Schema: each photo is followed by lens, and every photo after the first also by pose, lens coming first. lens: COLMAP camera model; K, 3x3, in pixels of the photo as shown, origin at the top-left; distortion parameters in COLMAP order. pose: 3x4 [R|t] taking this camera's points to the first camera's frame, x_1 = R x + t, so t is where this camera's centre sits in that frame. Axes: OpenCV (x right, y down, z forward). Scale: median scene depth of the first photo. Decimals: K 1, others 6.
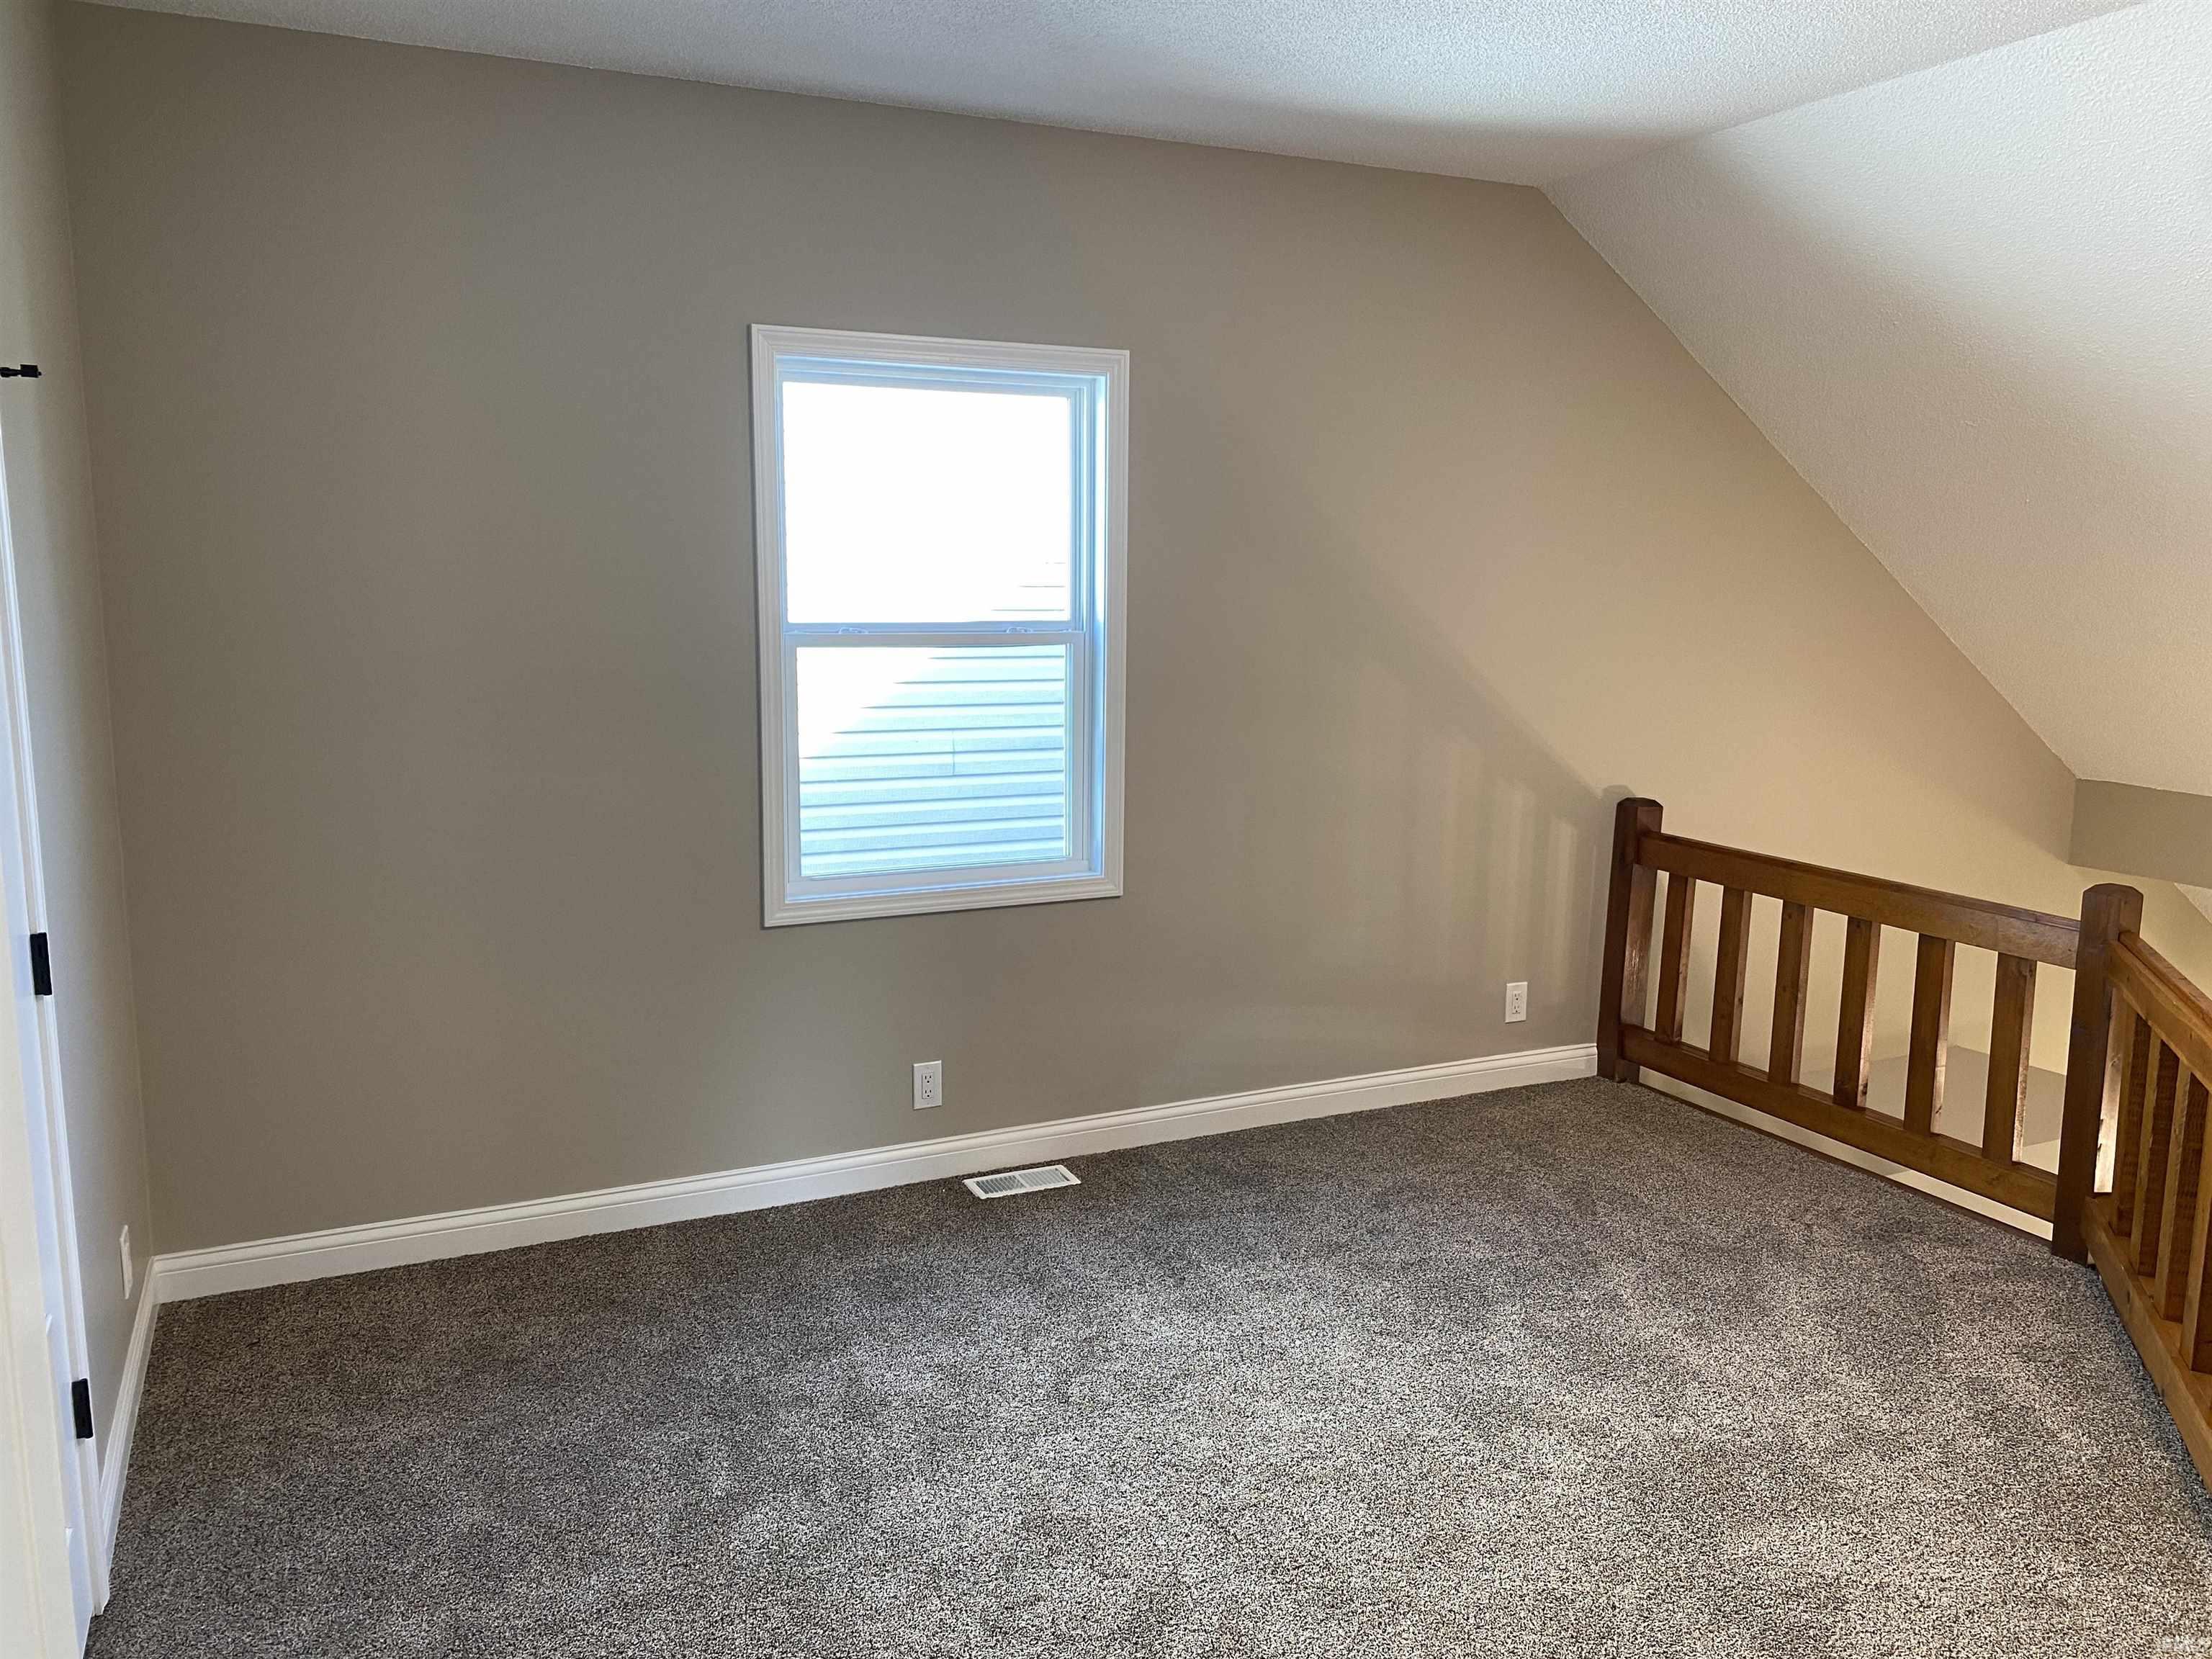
lens RADIAL K [[1665.6, 0, 1096.6], [0, 1665.6, 825.4], [0, 0, 1]] dist [0.066526, -0.152426]
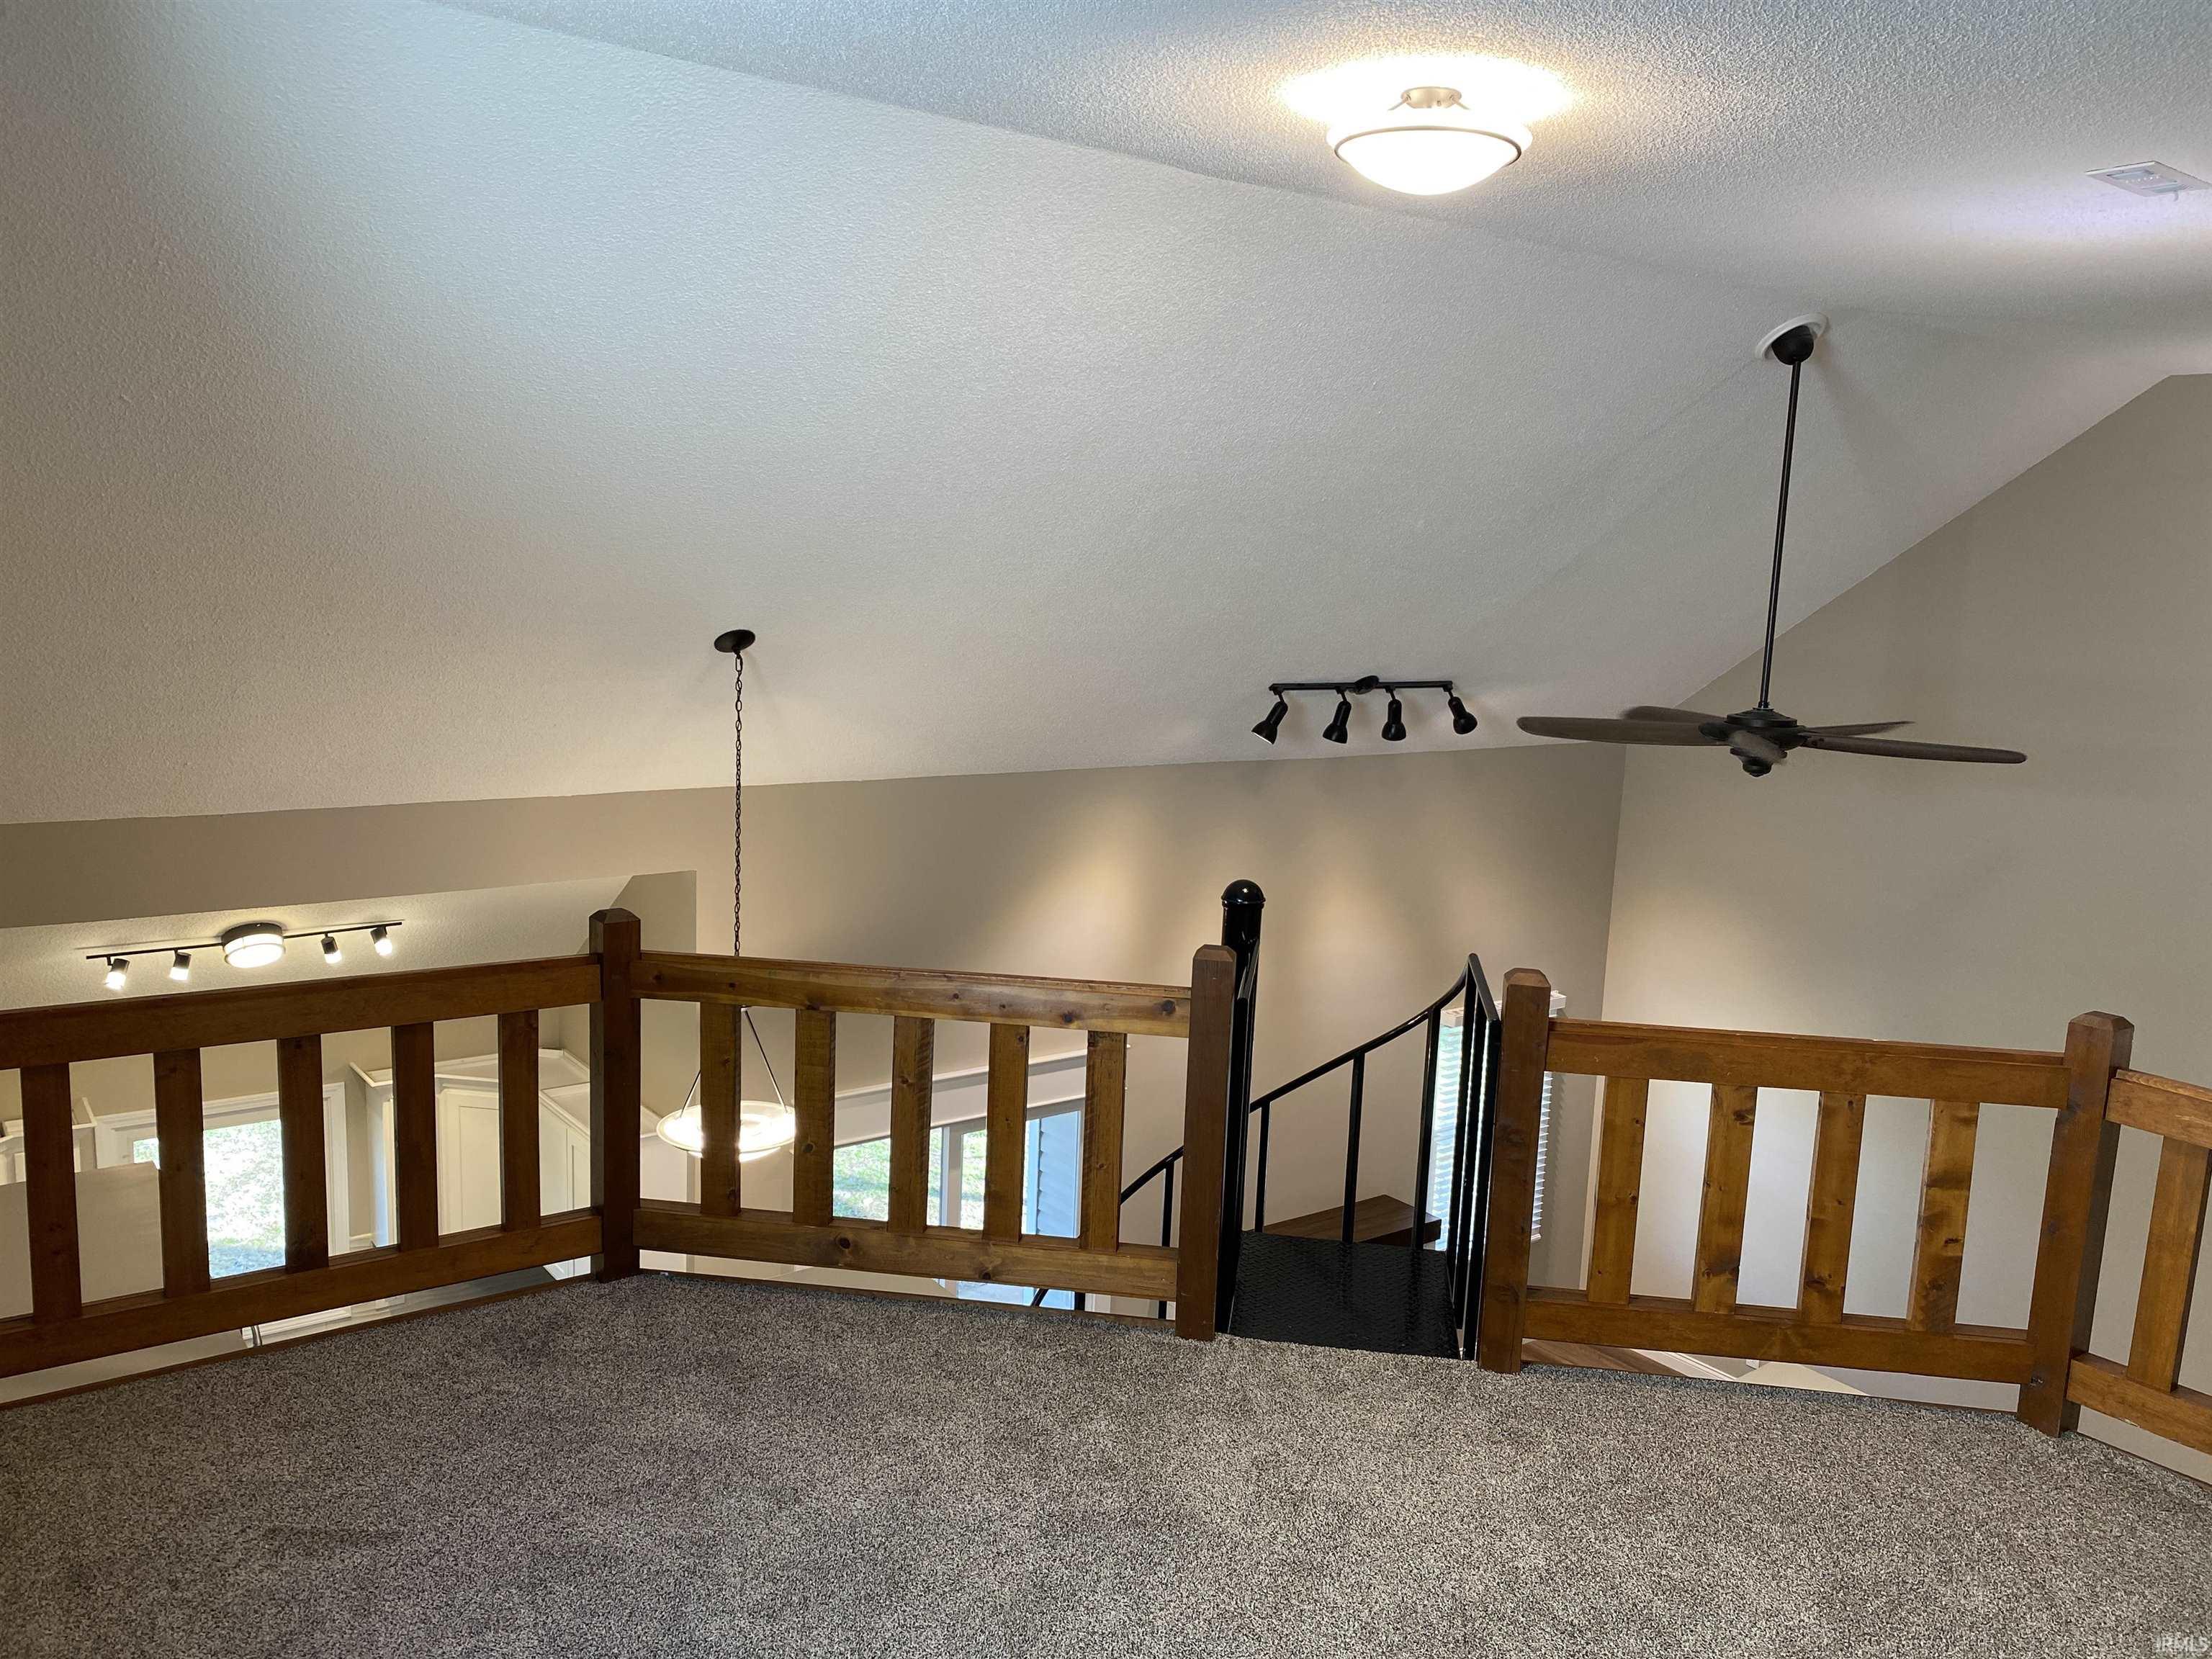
lens RADIAL K [[1665.6, 0, 1096.6], [0, 1665.6, 825.4], [0, 0, 1]] dist [0.066526, -0.152426]
pose [[-0.179805, -0.154959, 0.971421, -0.410391], [0.126377, 0.975693, 0.179032, -0.152148], [-0.975551, 0.154956, -0.155851, 0.819439]]
